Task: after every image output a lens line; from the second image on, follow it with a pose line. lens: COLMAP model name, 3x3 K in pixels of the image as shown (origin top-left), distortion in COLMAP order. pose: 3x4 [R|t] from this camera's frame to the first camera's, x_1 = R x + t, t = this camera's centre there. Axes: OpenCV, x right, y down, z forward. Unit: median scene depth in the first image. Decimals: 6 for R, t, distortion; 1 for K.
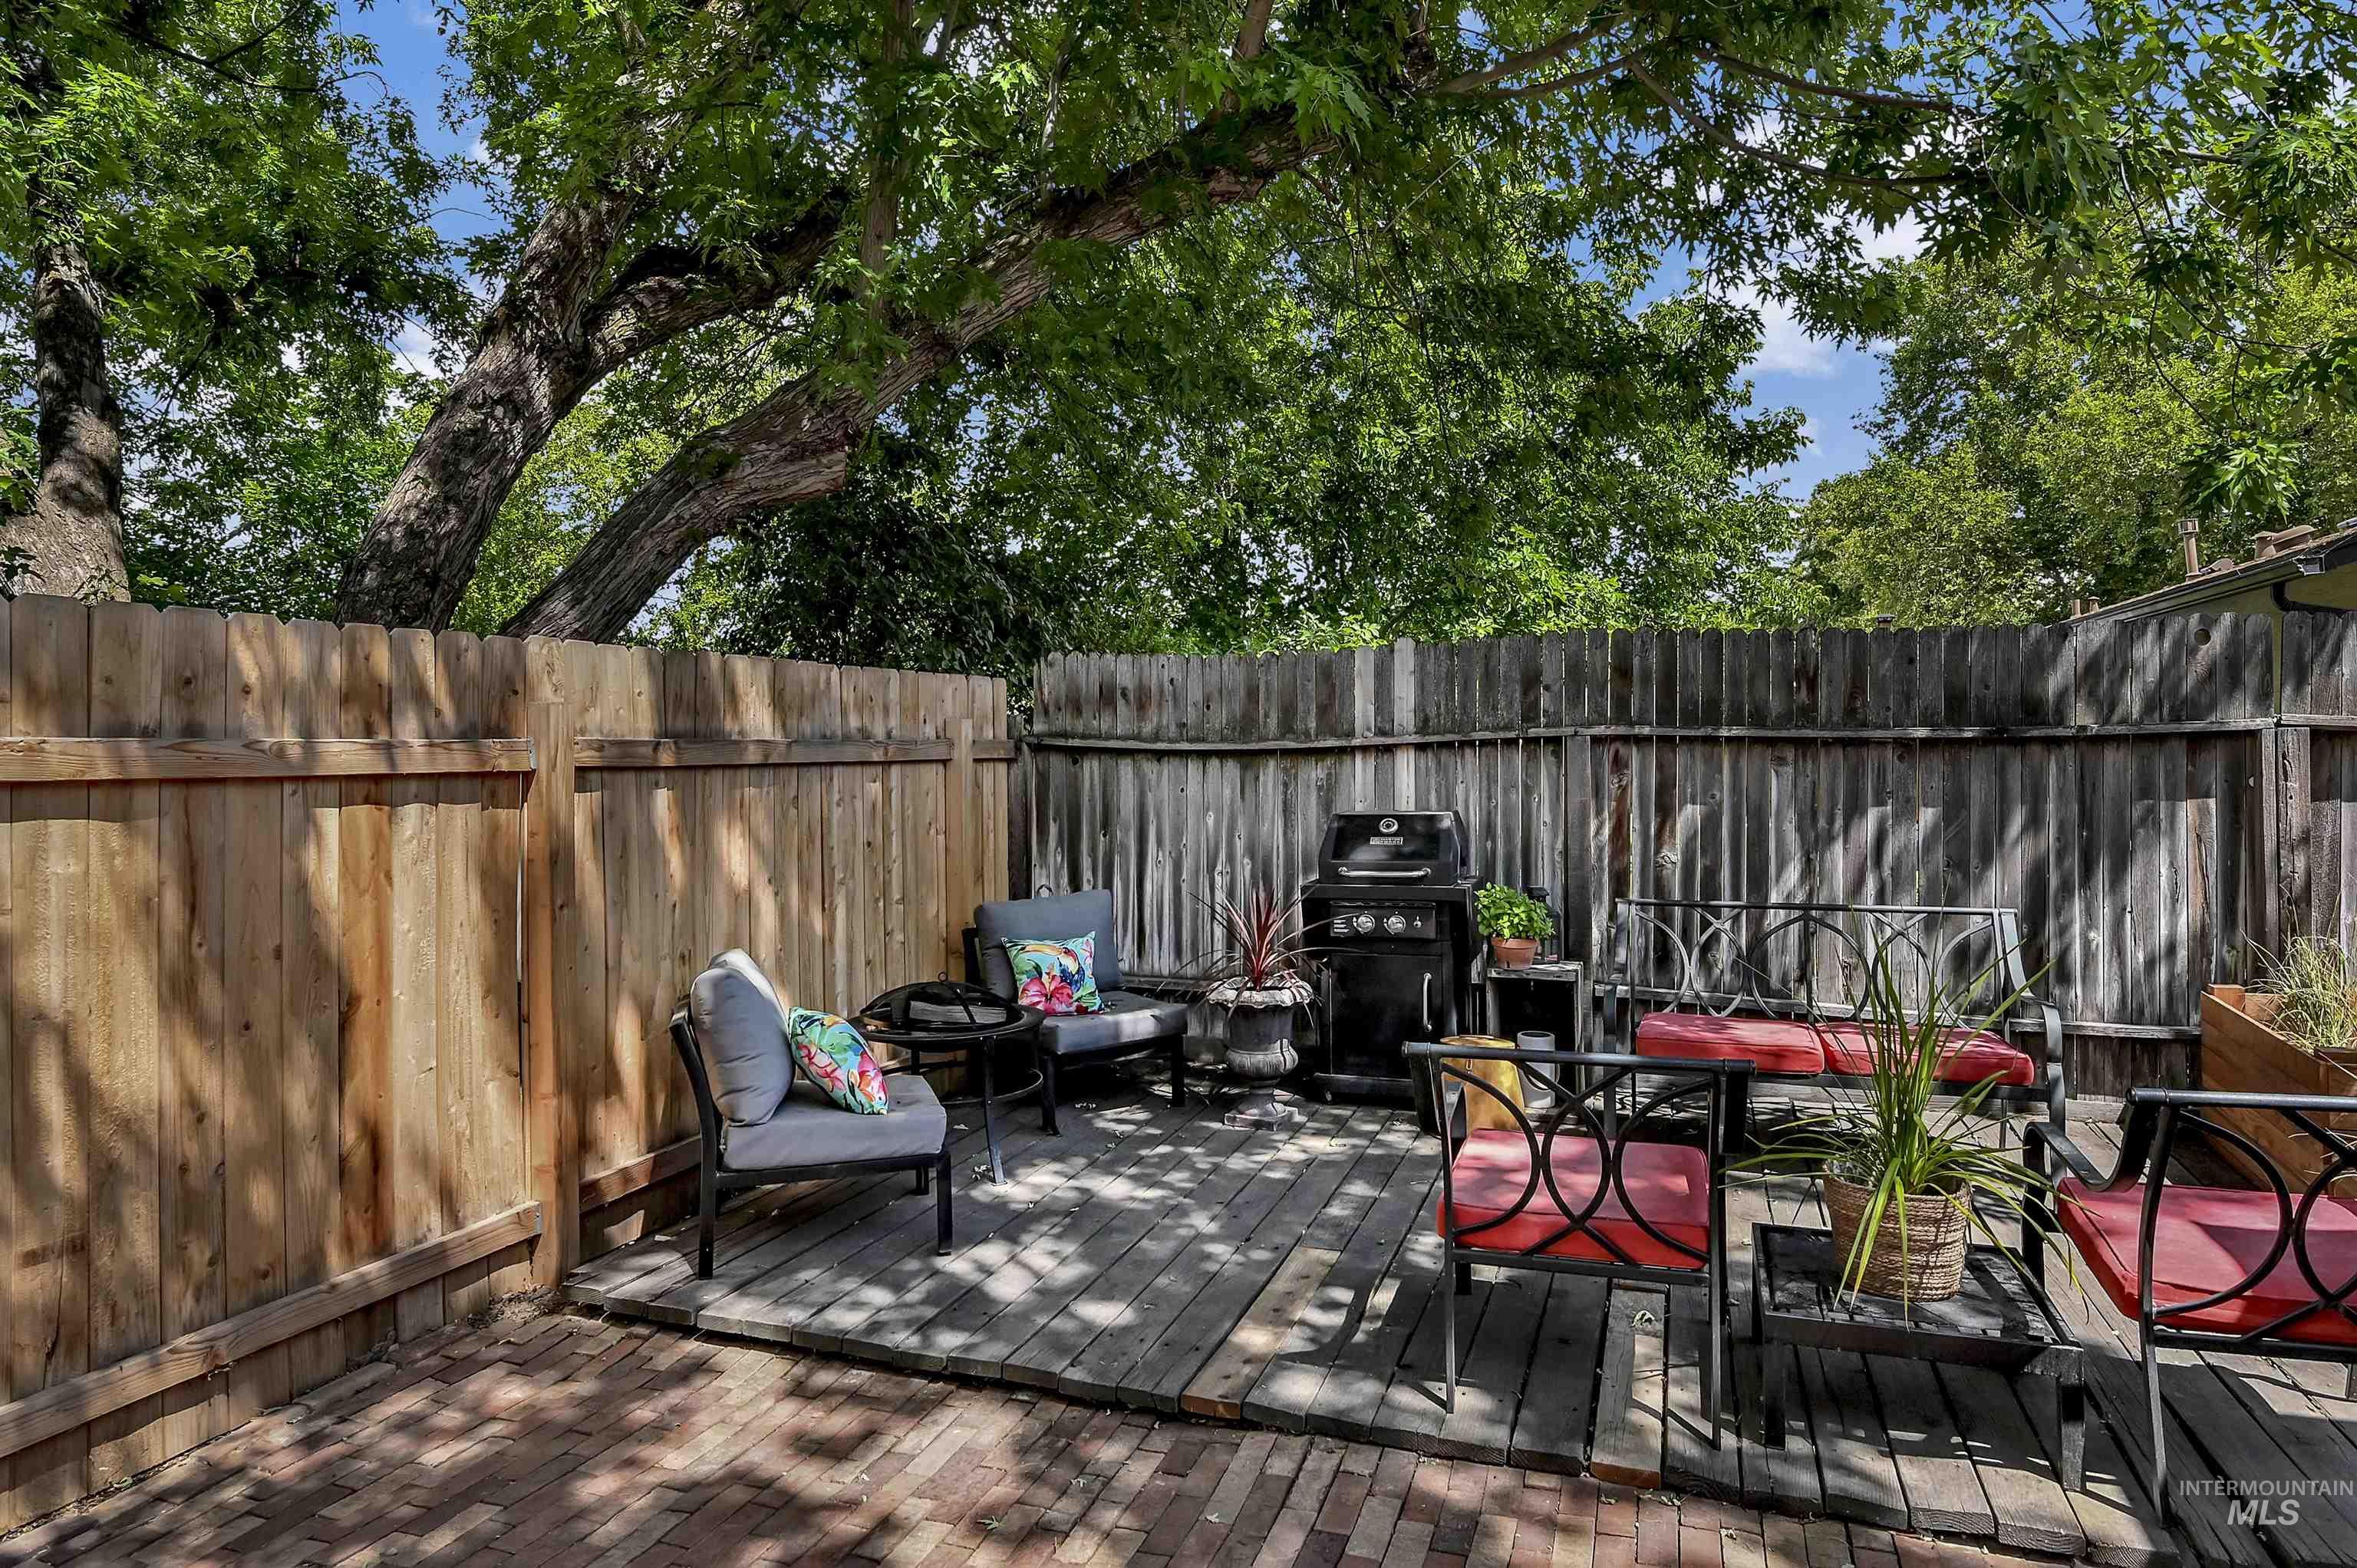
lens RADIAL K [[1319.9, 0, 1171.9], [0, 1319.9, 781.1], [0, 0, 1]] dist [0.000919, -0.000012]
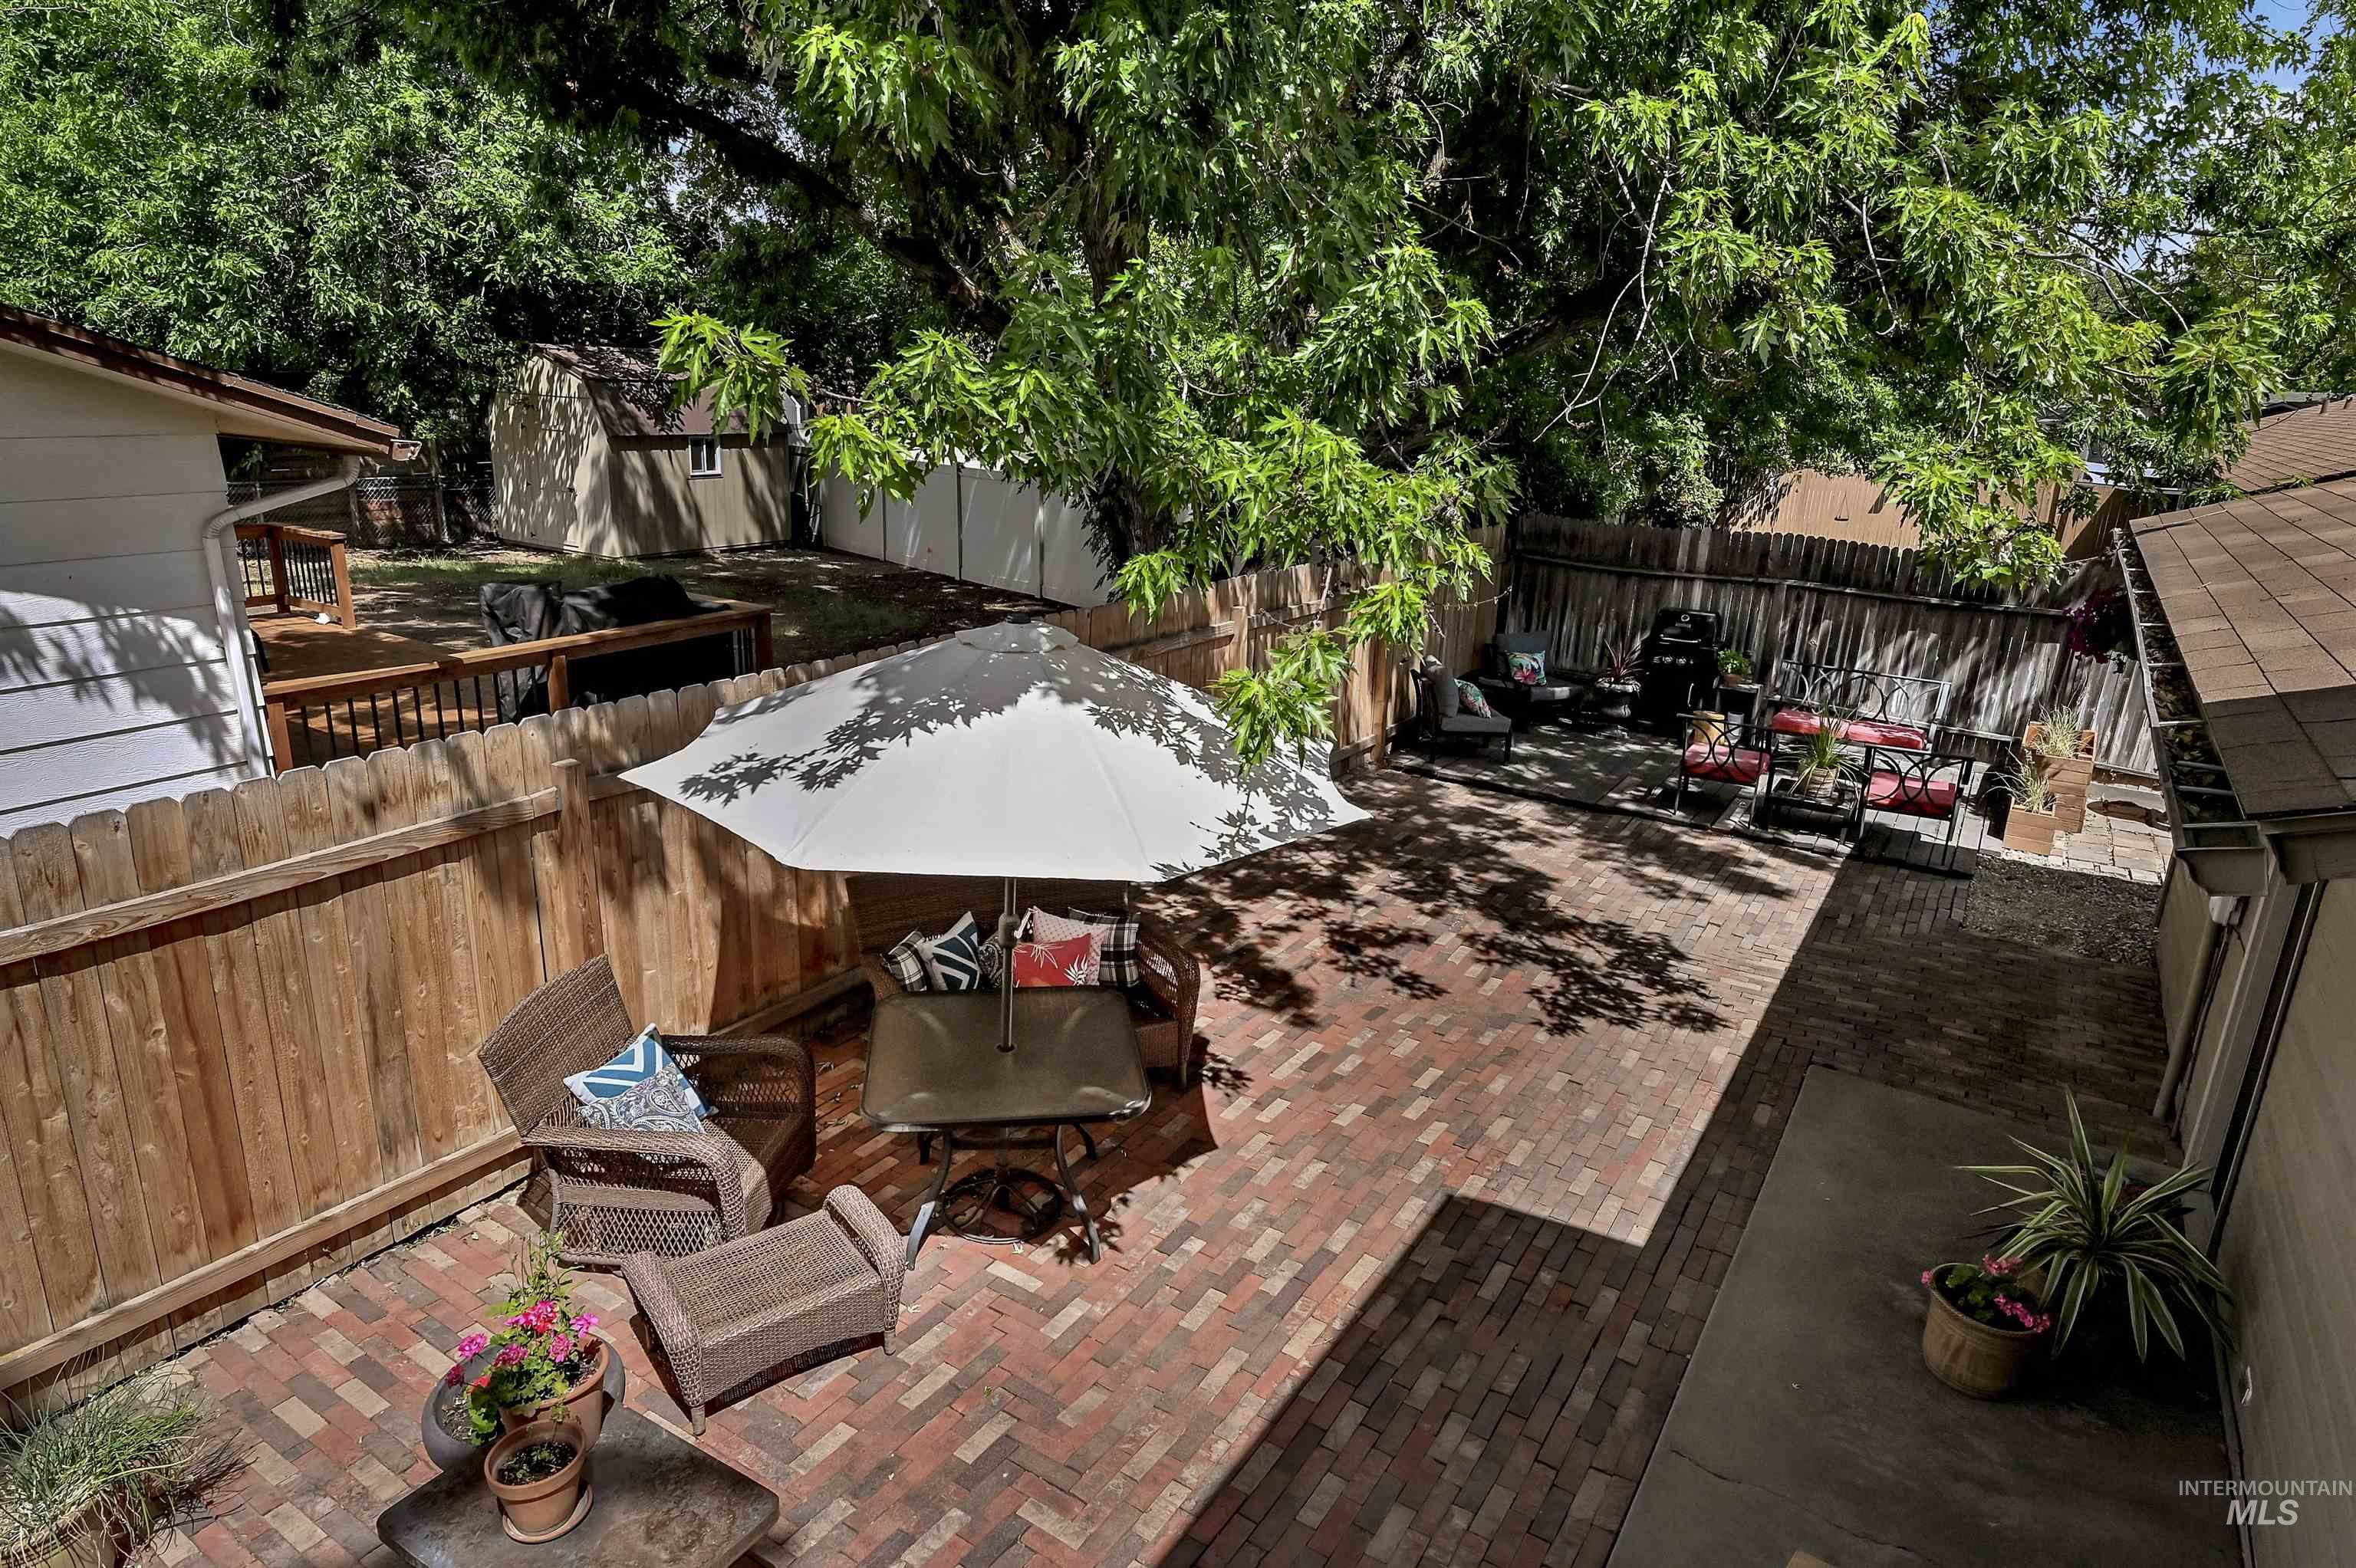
lens RADIAL K [[1247.1, 0, 1178.0], [0, 1247.1, 784.0], [0, 0, 1]] dist [-0.001806, -0.000499]
pose [[0.974065, 0.110365, -0.197526, -0.264049], [-0.049219, 0.955421, 0.291114, -0.312714], [0.220850, -0.273842, 0.936075, -1.466306]]
